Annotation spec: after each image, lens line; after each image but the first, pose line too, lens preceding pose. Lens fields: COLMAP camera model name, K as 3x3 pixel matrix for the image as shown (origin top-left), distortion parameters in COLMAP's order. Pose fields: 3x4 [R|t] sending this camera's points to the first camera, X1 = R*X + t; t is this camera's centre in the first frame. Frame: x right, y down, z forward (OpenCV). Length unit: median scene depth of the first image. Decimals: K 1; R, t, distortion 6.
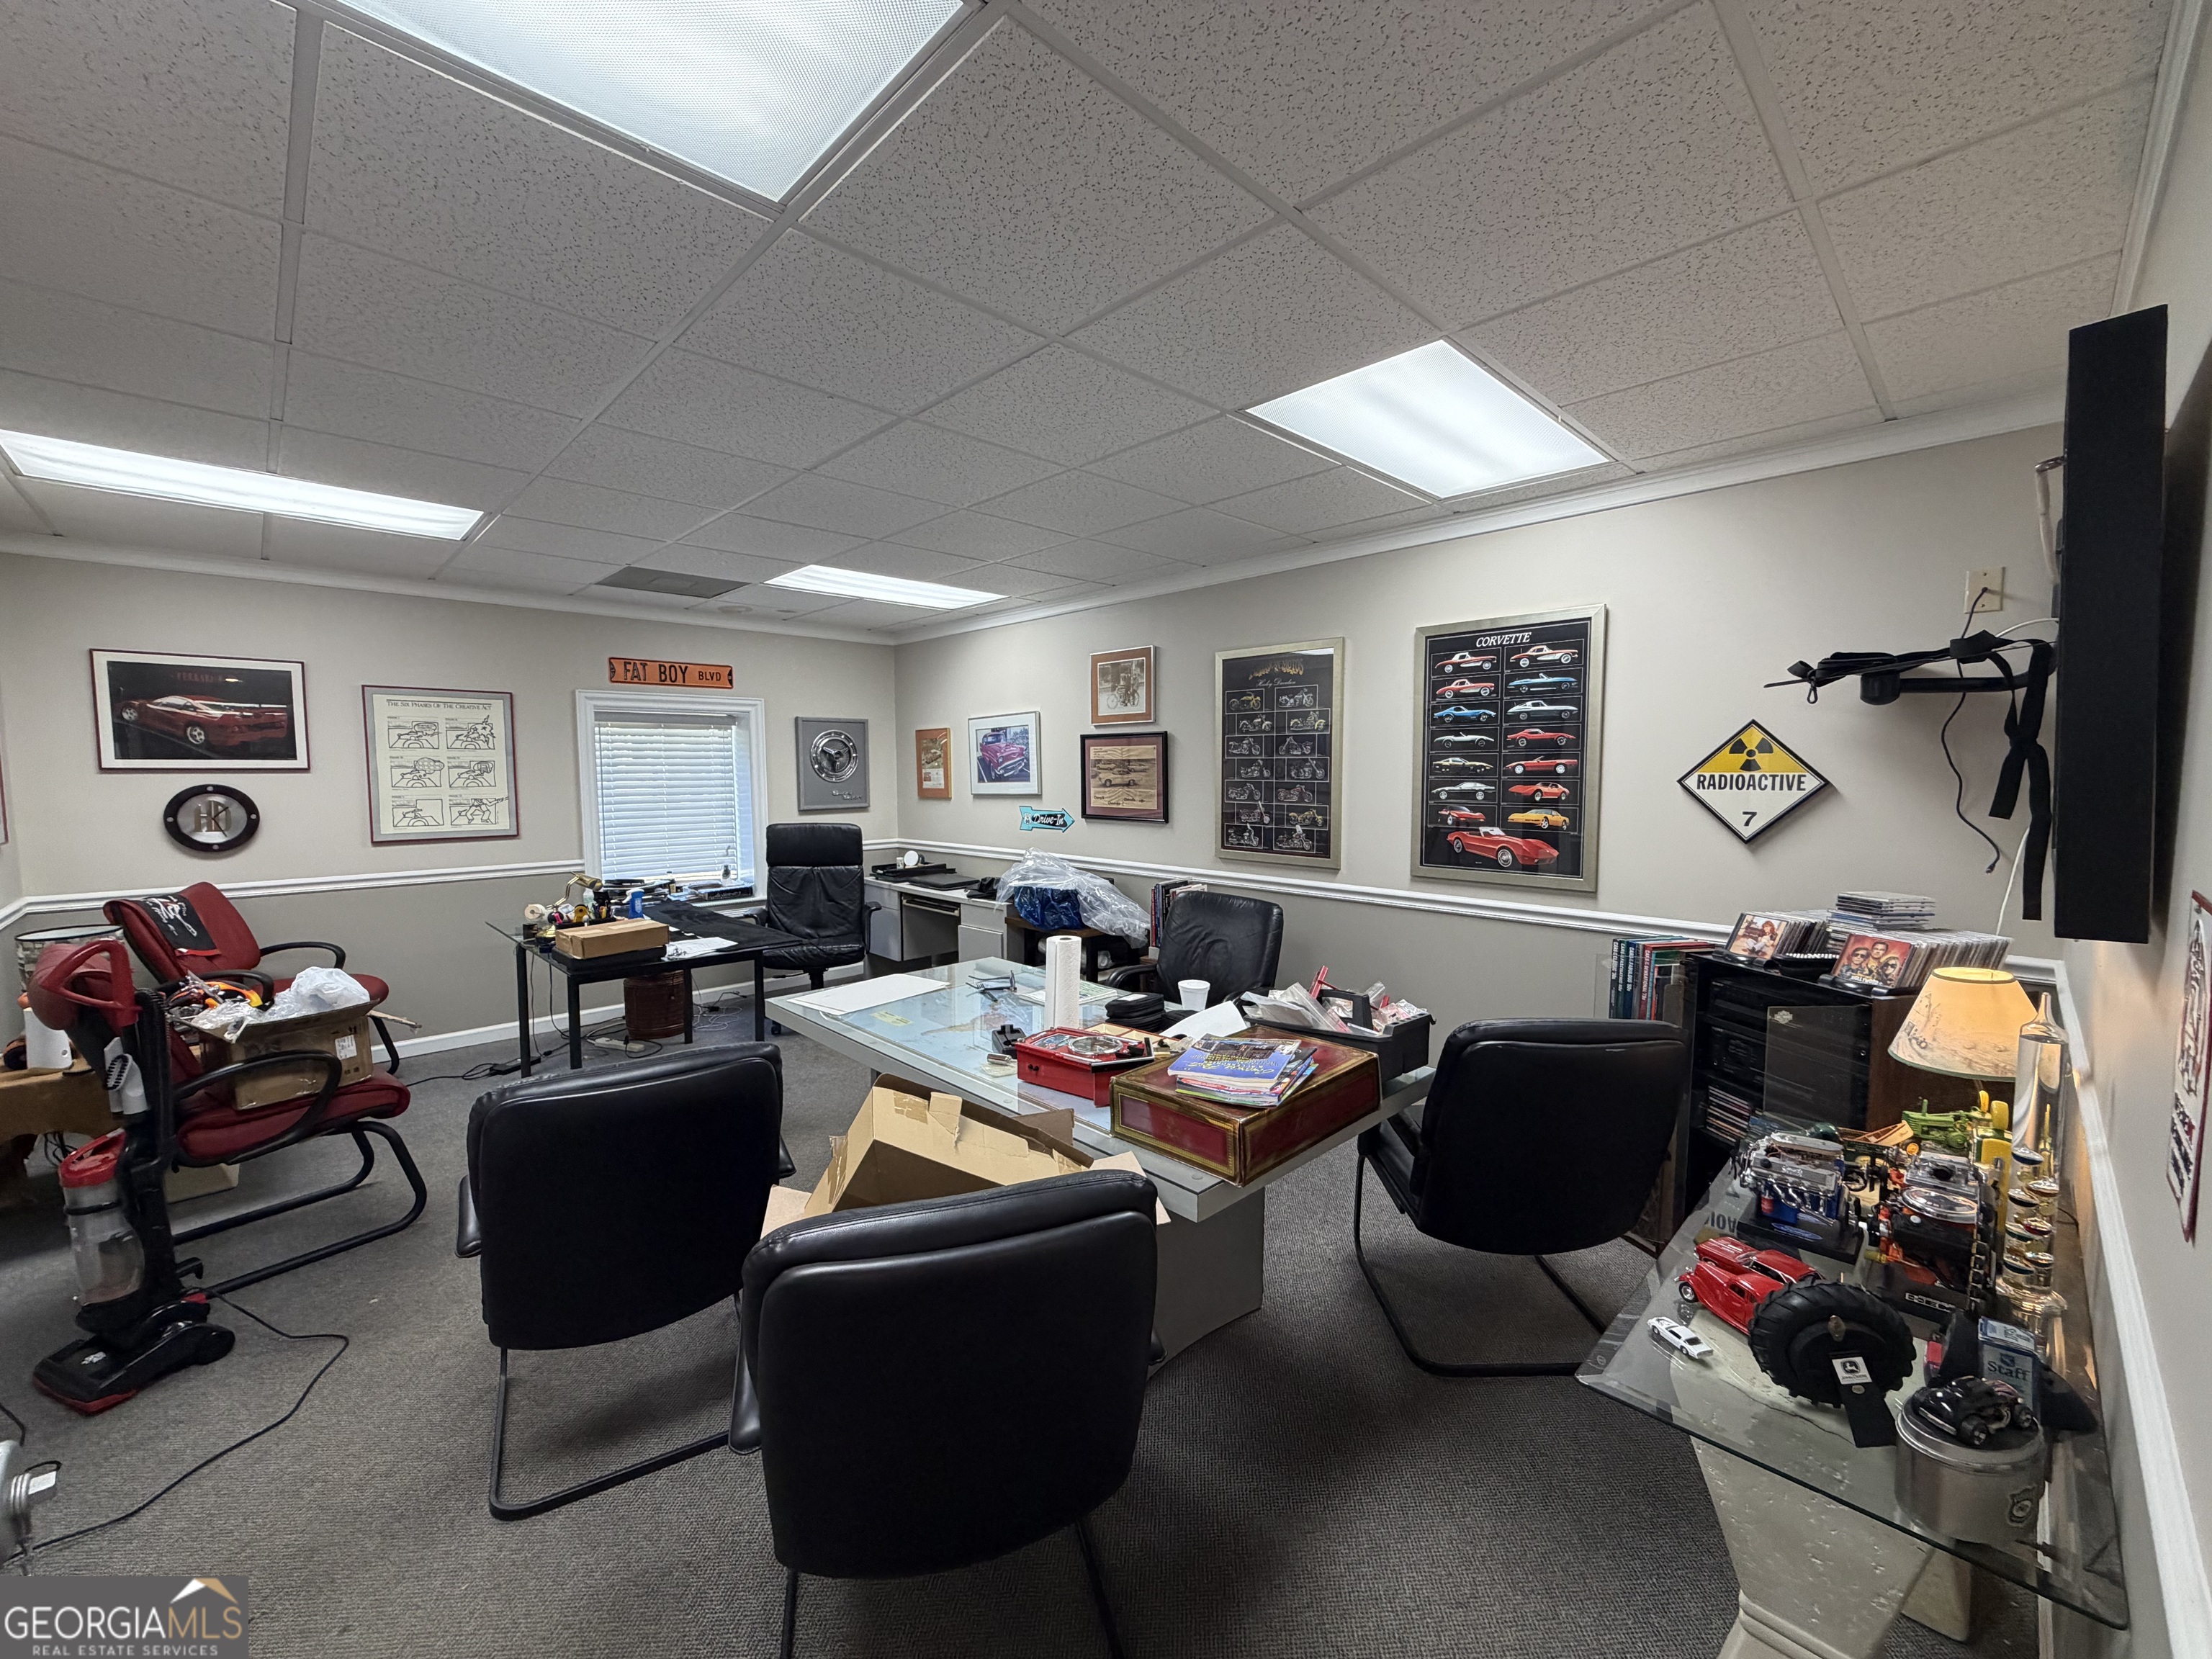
lens RADIAL K [[879.3, 0, 1105.5], [0, 879.3, 828.3], [0, 0, 1]] dist [0.000421, -0.000194]
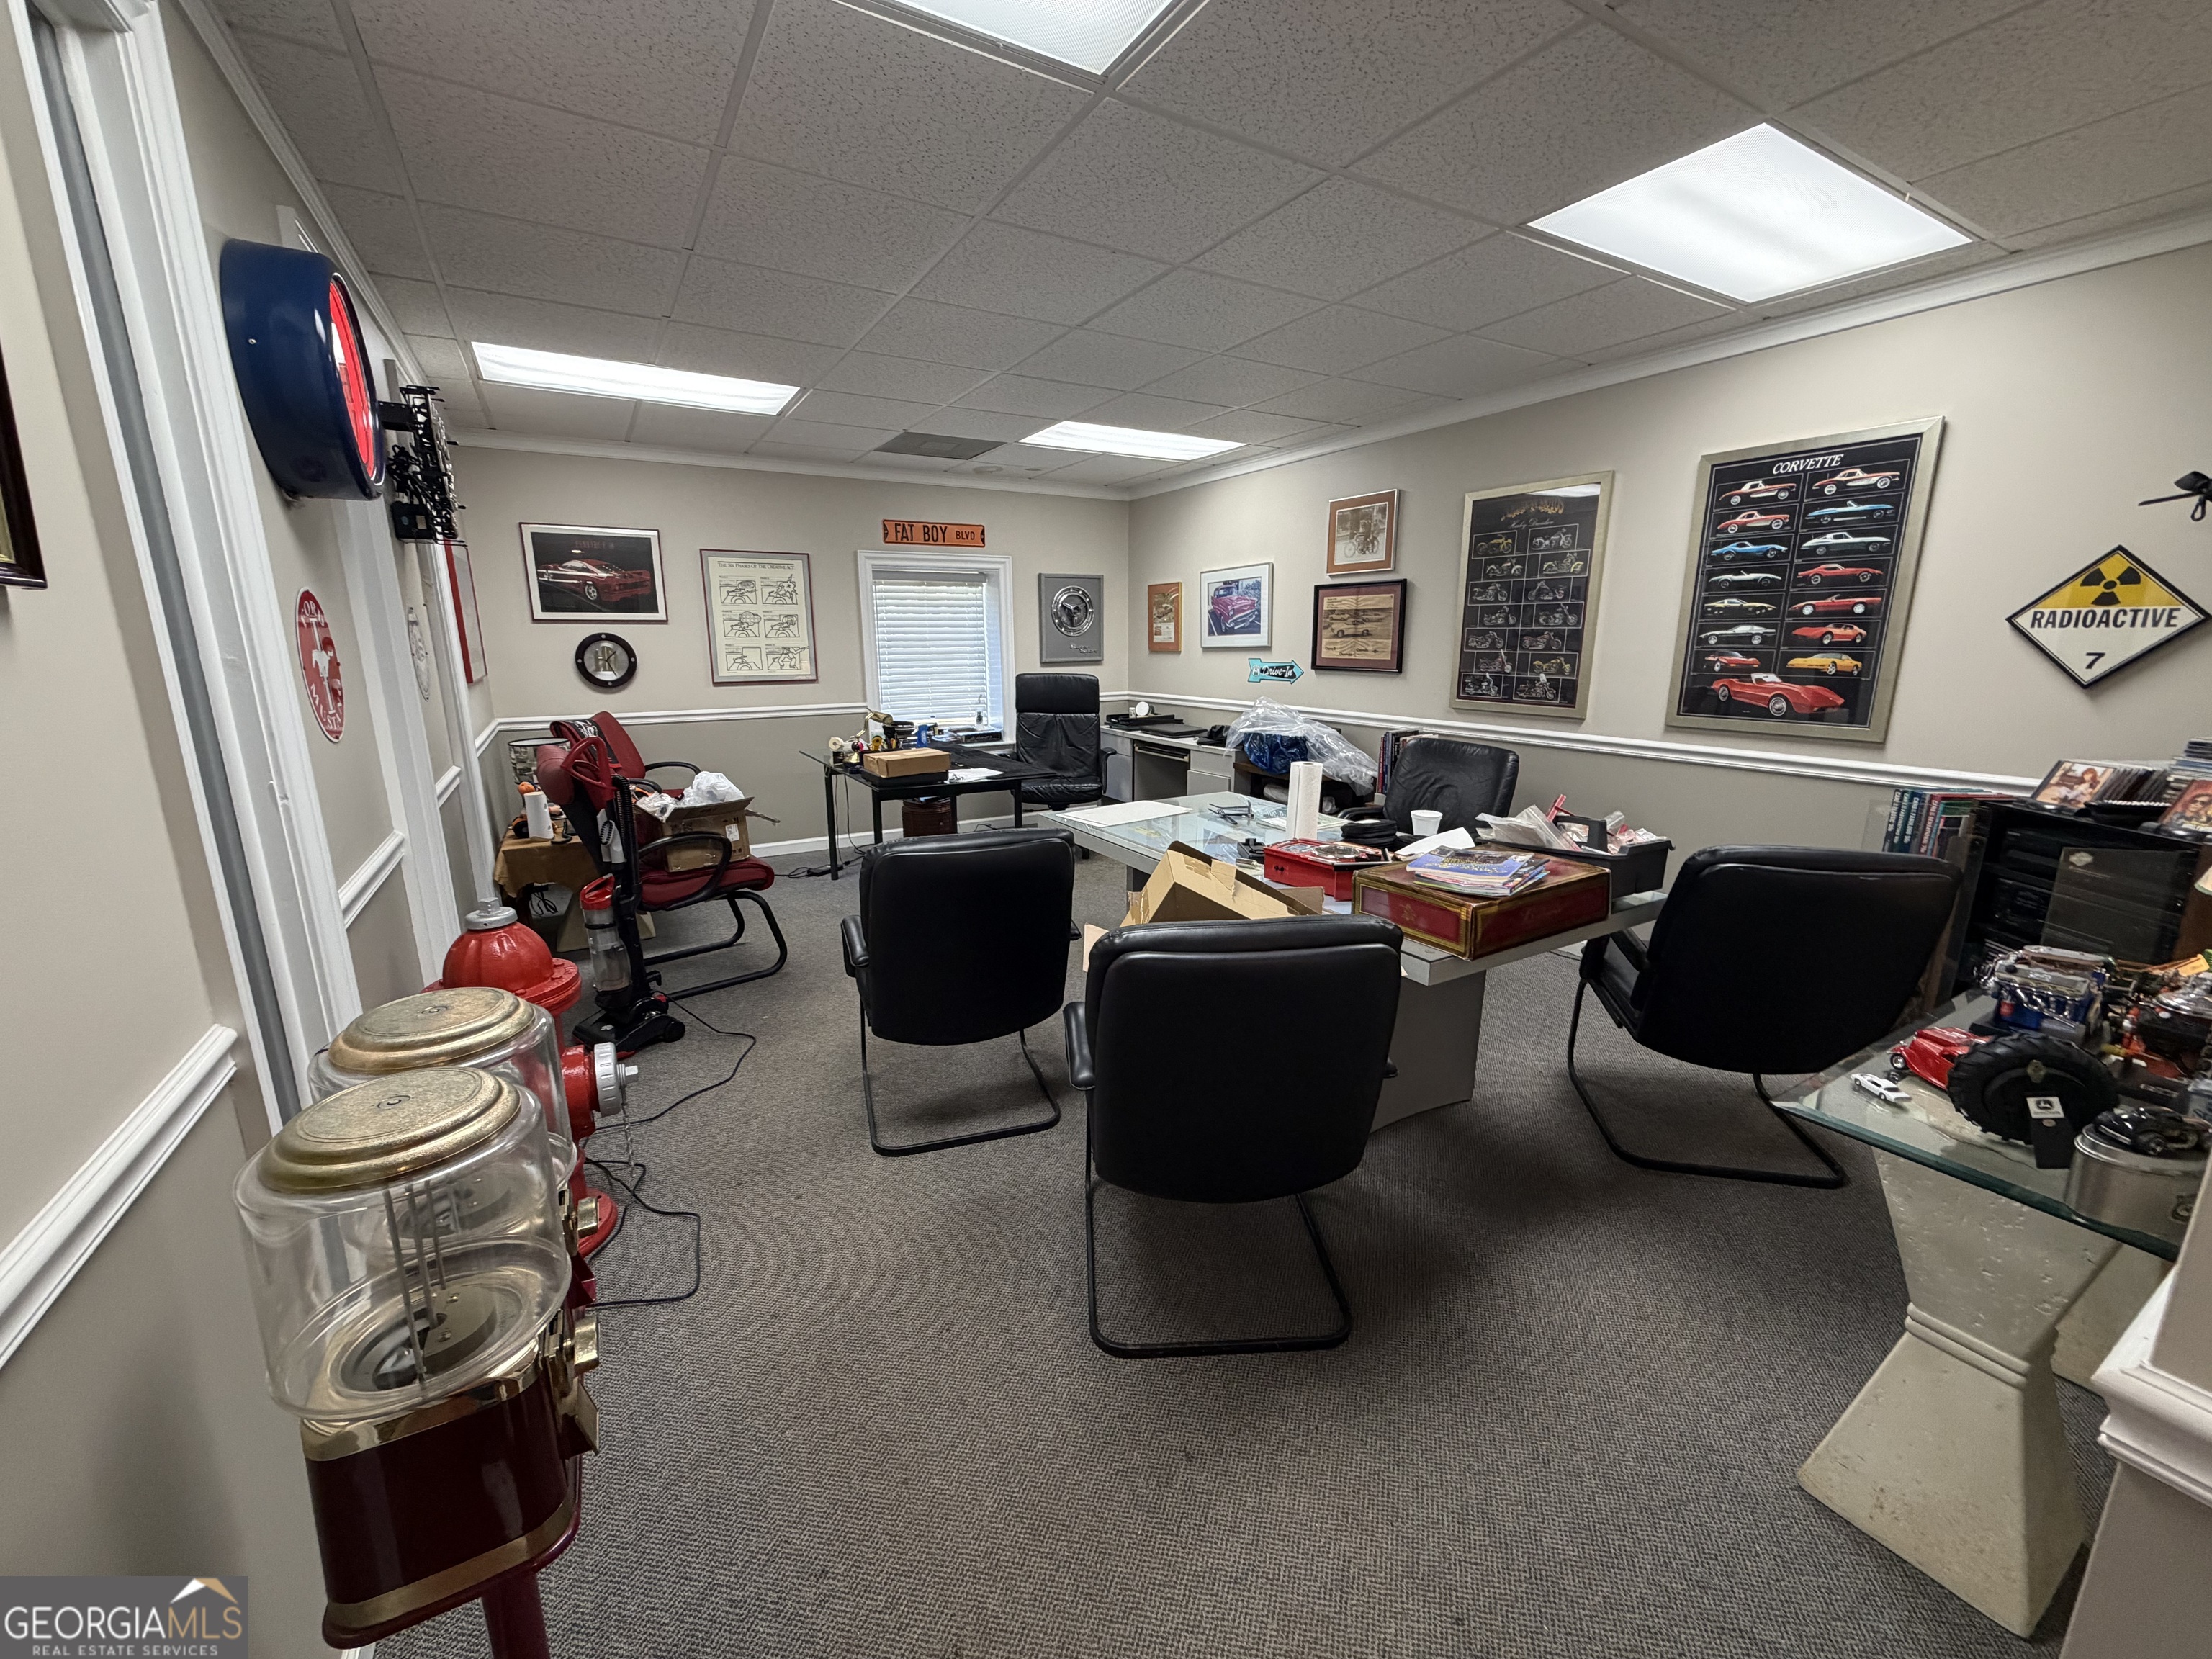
lens RADIAL K [[879.3, 0, 1104.3], [0, 879.3, 828.9], [0, 0, 1]] dist [0.000421, -0.000194]
pose [[0.972296, 0.050307, -0.228277, -0.039894], [-0.015774, 0.988461, 0.150651, 0.045837], [0.233222, -0.142876, 0.961870, -0.139127]]
